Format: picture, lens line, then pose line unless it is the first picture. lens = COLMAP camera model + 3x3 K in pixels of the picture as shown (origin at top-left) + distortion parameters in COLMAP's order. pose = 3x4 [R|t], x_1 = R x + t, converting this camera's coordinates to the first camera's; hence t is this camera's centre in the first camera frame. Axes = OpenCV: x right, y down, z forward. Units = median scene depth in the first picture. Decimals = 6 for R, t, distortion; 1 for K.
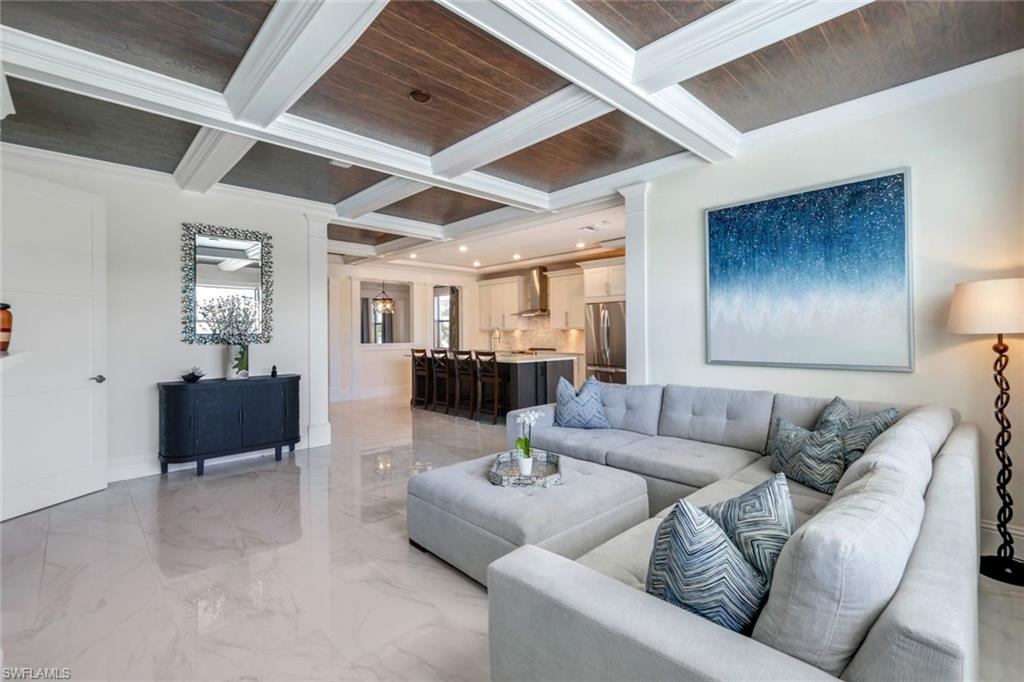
lens RADIAL K [[457.9, 0, 507.1], [0, 457.9, 334.5], [0, 0, 1]] dist [0.006870, -0.000257]
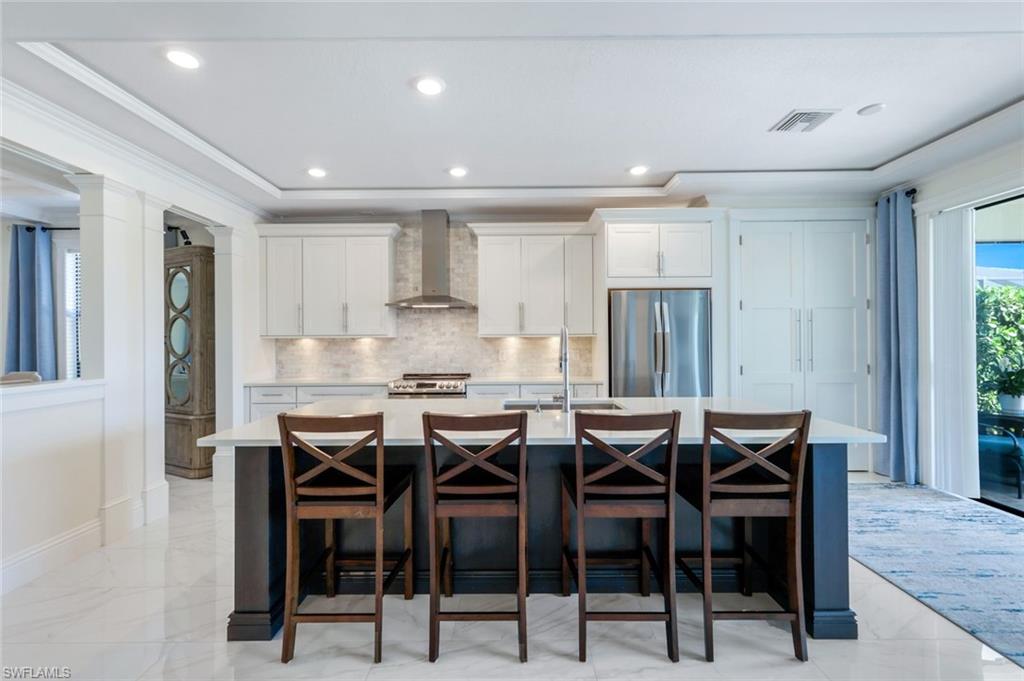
lens RADIAL K [[457.9, 0, 513.3], [0, 457.9, 340.0], [0, 0, 1]] dist [0.006870, -0.000257]
pose [[0.687461, 0.000117, 0.726221, -0.285430], [0.003583, 0.999987, -0.003552, -0.006522], [-0.726213, 0.005044, 0.687452, 0.712577]]
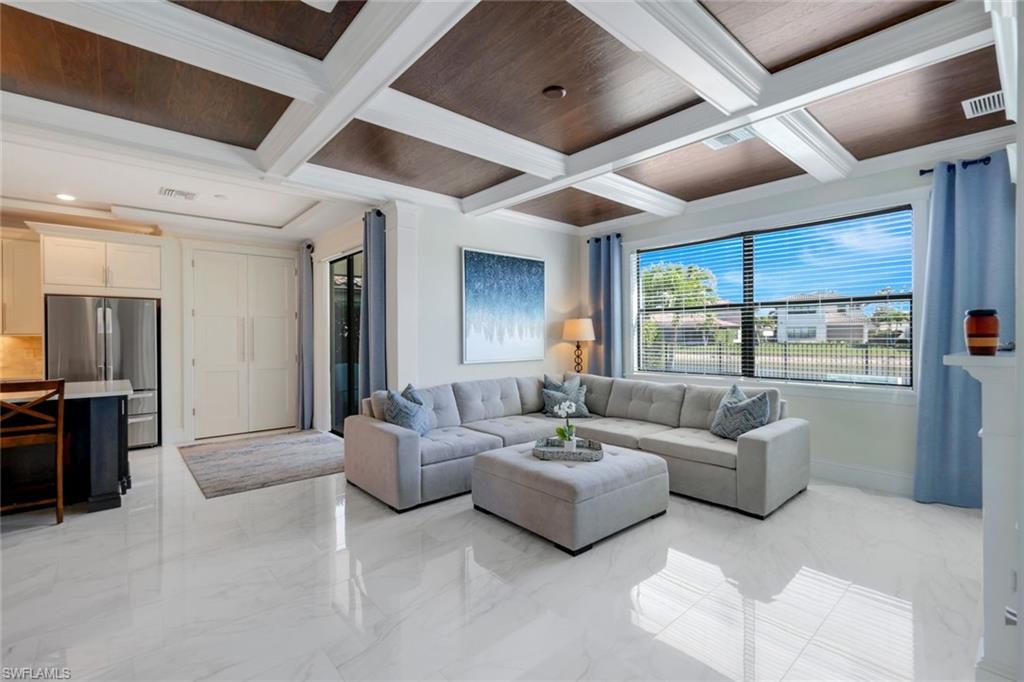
lens RADIAL K [[457.9, 0, 517.4], [0, 457.9, 342.3], [0, 0, 1]] dist [0.006870, -0.000257]
pose [[0.038986, -0.003404, 0.999234, -0.397702], [0.008455, 0.999960, 0.003077, -0.001401], [-0.999204, 0.008329, 0.039014, 0.365391]]
